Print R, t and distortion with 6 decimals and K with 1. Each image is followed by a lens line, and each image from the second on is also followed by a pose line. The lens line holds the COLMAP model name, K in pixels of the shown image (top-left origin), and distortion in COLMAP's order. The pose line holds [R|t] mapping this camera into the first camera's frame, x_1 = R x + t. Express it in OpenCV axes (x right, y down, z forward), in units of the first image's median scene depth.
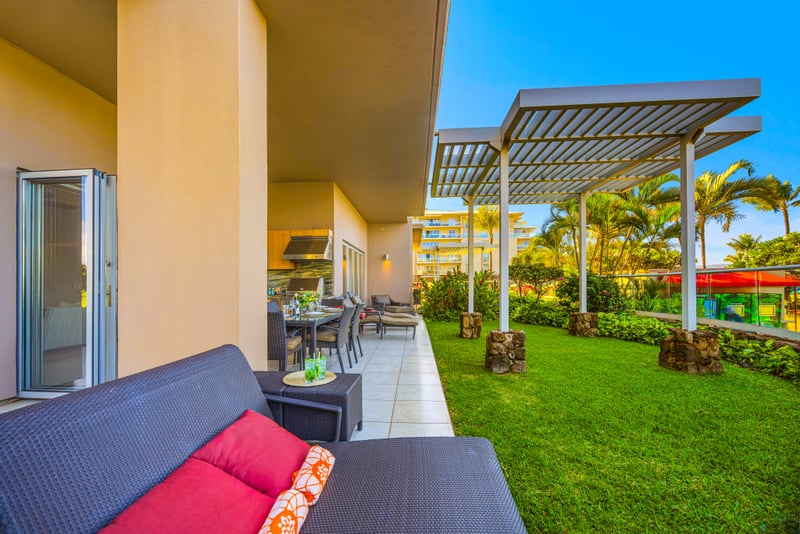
lens RADIAL K [[313.9, 0, 395.9], [0, 313.9, 282.2], [0, 0, 1]] dist [0.000275, 0.000007]
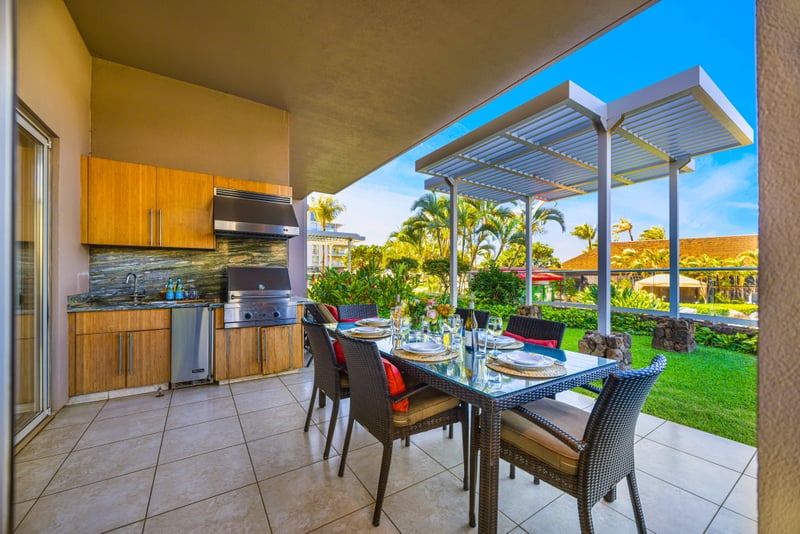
lens RADIAL K [[312.1, 0, 407.0], [0, 312.1, 274.8], [0, 0, 1]] dist [0.000898, 0.000136]
pose [[0.790907, 0.012896, 0.611800, -0.403405], [-0.014572, 0.999891, -0.002238, -0.001968], [-0.611763, -0.007145, 0.791009, 0.388487]]
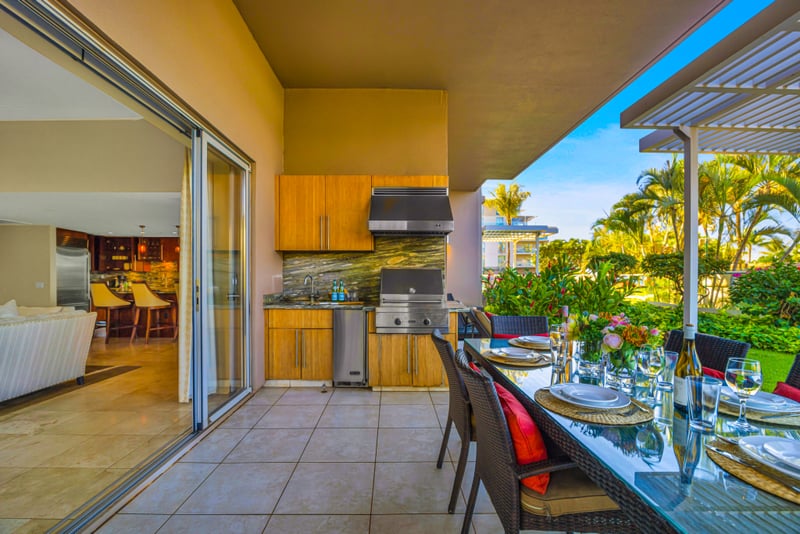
lens RADIAL K [[357.3, 0, 400.2], [0, 357.3, 279.5], [0, 0, 1]] dist [-0.017805, 0.000602]
pose [[0.996070, 0.011137, 0.087864, -0.343305], [-0.012363, 0.999834, 0.013419, -0.002732], [-0.087700, -0.014452, 0.996042, 0.413167]]
